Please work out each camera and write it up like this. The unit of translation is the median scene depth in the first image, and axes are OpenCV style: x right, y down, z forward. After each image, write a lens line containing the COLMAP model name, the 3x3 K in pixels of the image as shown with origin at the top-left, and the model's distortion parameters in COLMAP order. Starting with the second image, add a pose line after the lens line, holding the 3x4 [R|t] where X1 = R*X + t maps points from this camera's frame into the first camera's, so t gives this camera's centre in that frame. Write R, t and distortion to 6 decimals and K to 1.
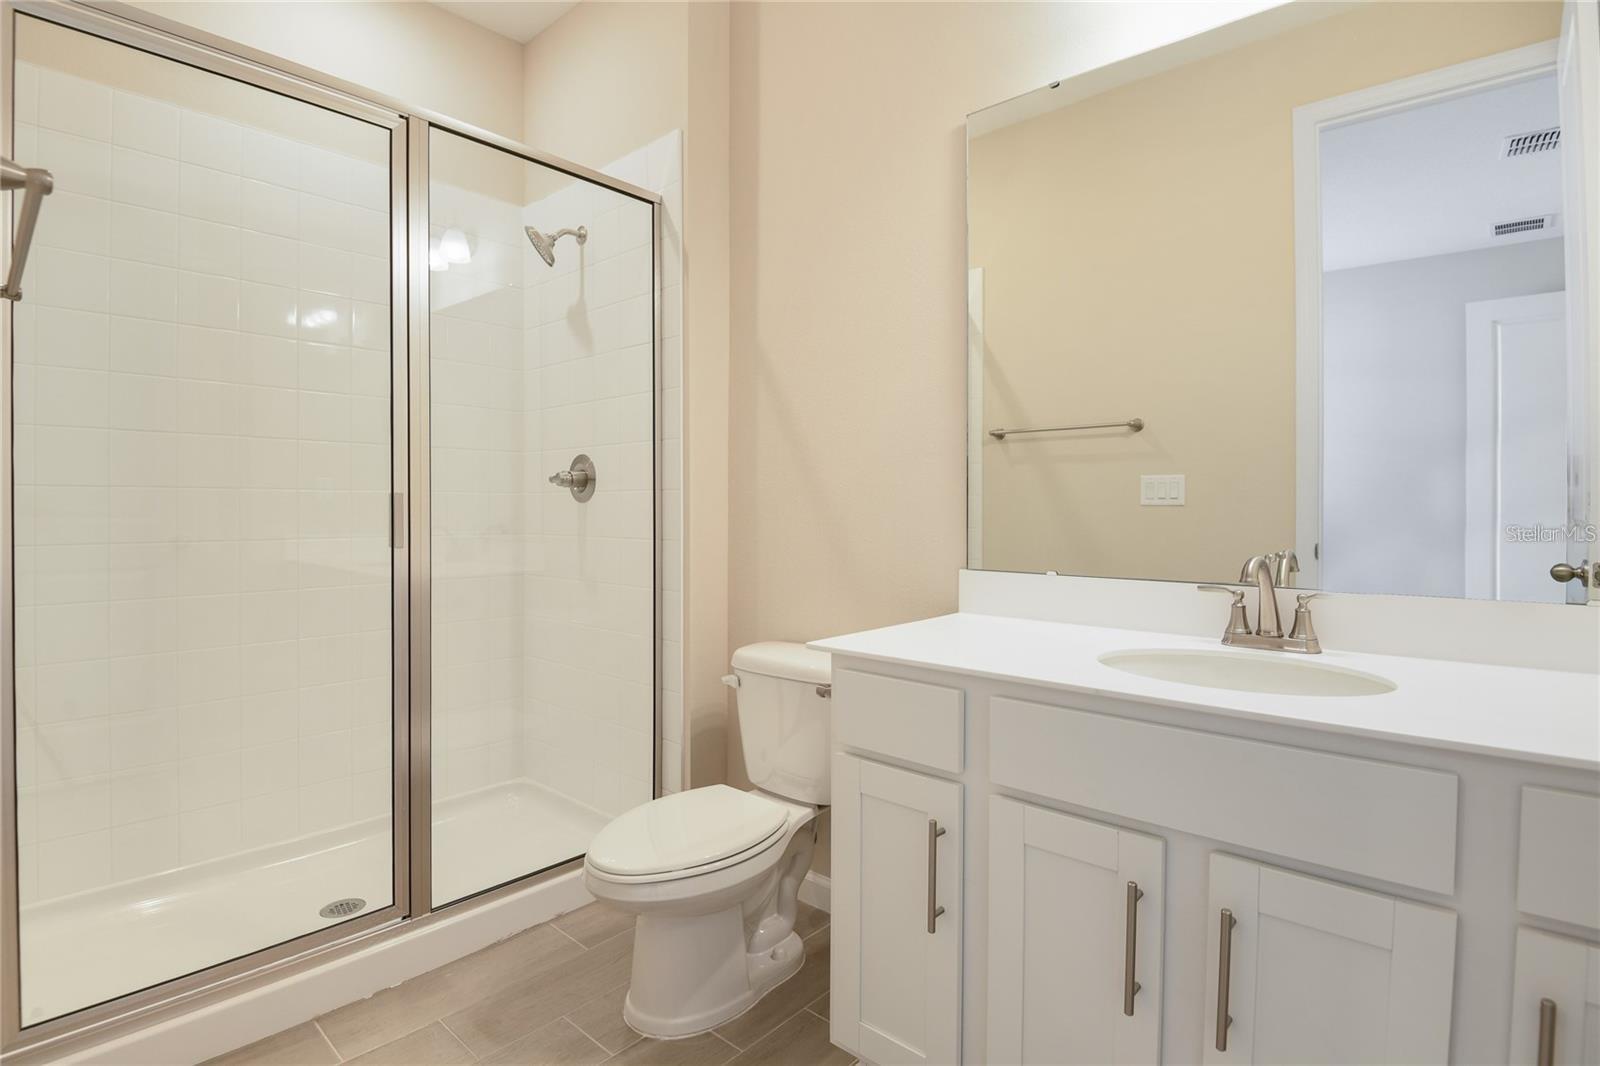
lens RADIAL K [[793.1, 0, 798.7], [0, 793.1, 507.4], [0, 0, 1]] dist [-0.053447, -0.000160]
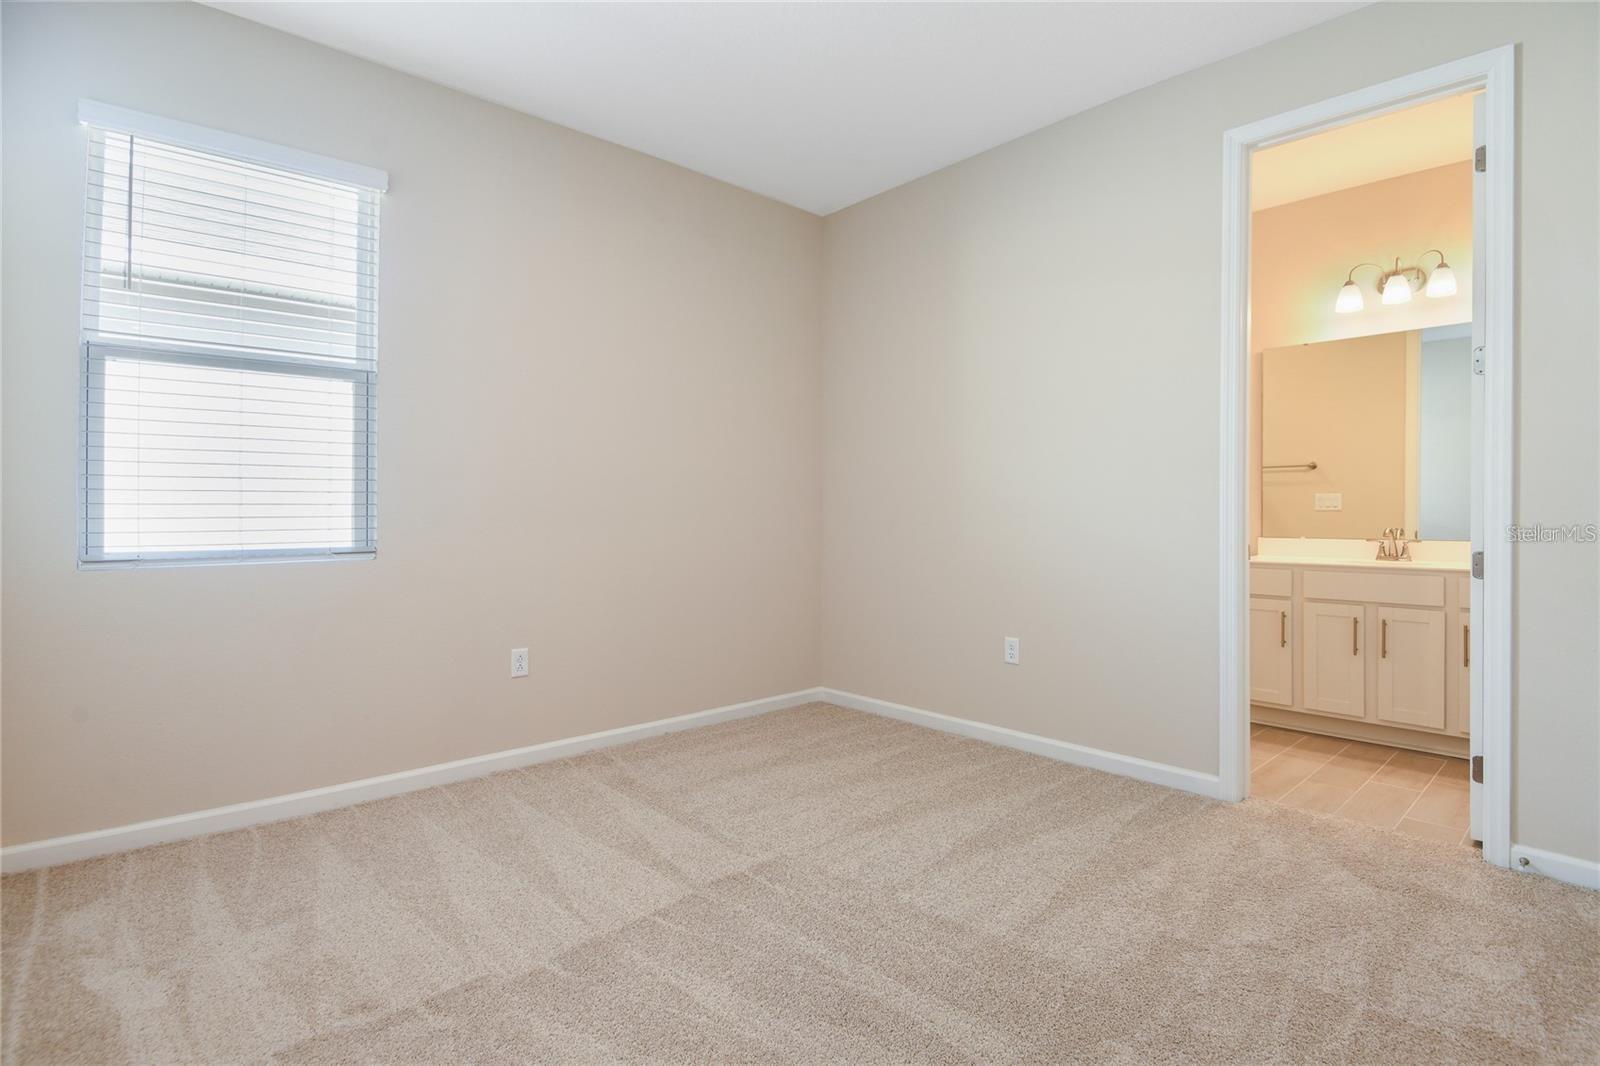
lens RADIAL K [[793.1, 0, 798.7], [0, 793.1, 507.4], [0, 0, 1]] dist [-0.053447, -0.000160]
pose [[0.994322, -0.001930, -0.106395, -1.323137], [0.001323, 0.999982, -0.005772, -0.002340], [0.106404, 0.005598, 0.994307, -2.129673]]
